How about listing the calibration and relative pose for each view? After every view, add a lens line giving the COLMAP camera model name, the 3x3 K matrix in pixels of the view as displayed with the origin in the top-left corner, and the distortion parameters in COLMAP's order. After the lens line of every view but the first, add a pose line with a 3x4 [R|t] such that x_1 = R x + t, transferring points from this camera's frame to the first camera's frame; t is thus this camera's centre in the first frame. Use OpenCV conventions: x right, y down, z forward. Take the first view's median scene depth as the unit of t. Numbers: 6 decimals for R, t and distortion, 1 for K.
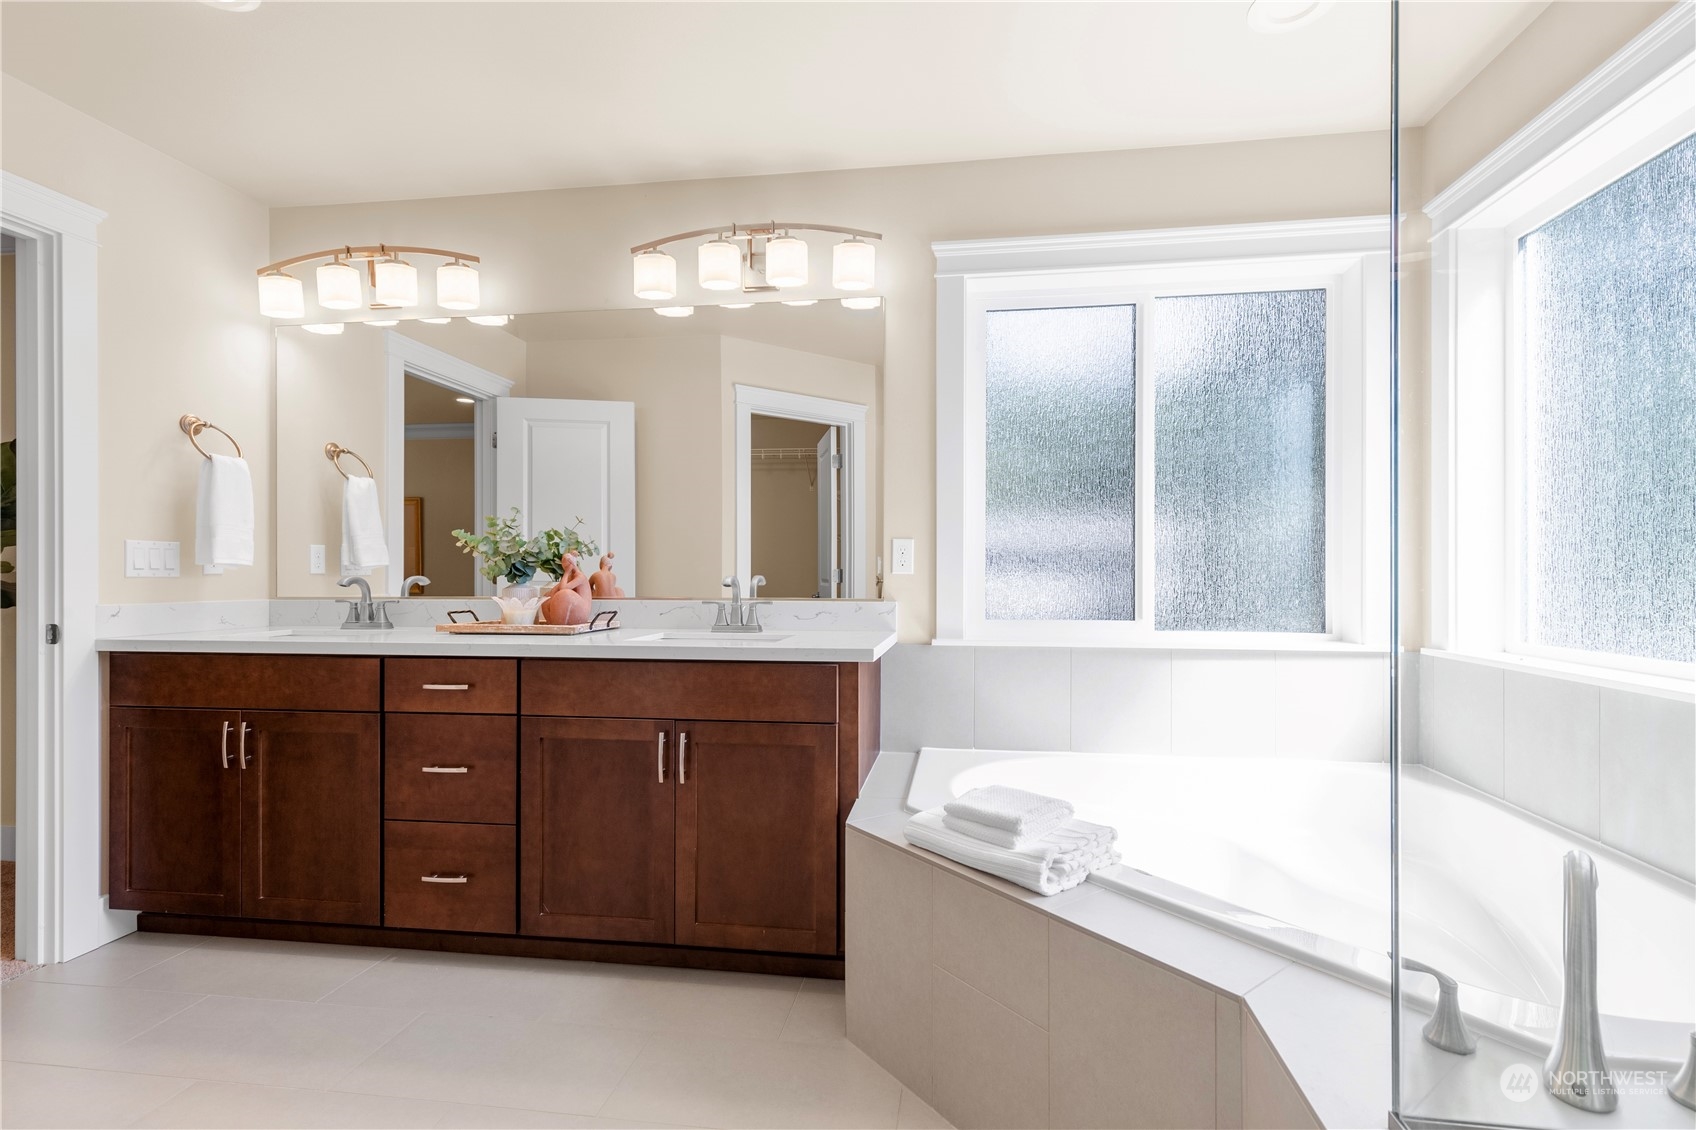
lens RADIAL K [[775.8, 0, 848.0], [0, 775.8, 565.0], [0, 0, 1]] dist [0.001852, 0.000388]
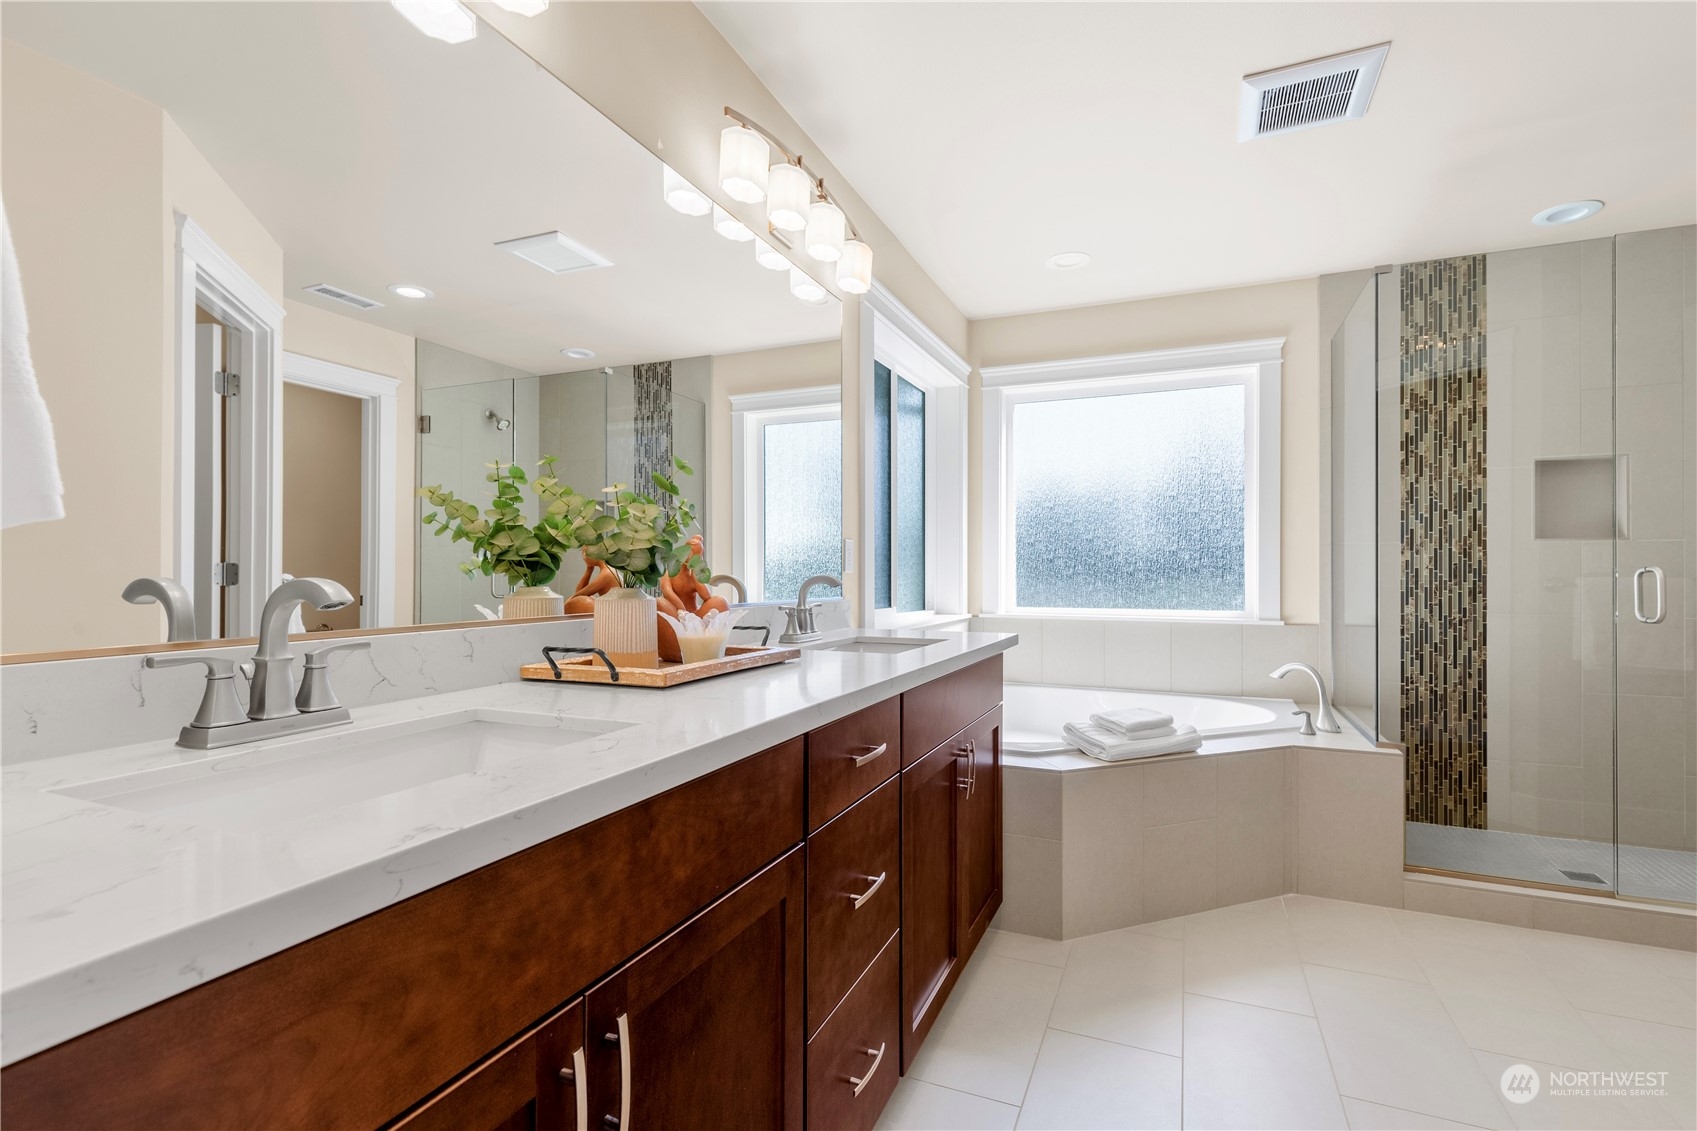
lens RADIAL K [[776.3, 0, 848.5], [0, 776.3, 565.5], [0, 0, 1]] dist [0.001852, 0.000388]
pose [[0.276500, 0.008622, 0.960975, -0.865588], [-0.005072, 0.999959, -0.007512, 0.010478], [-0.961001, -0.002797, 0.276532, 0.660944]]
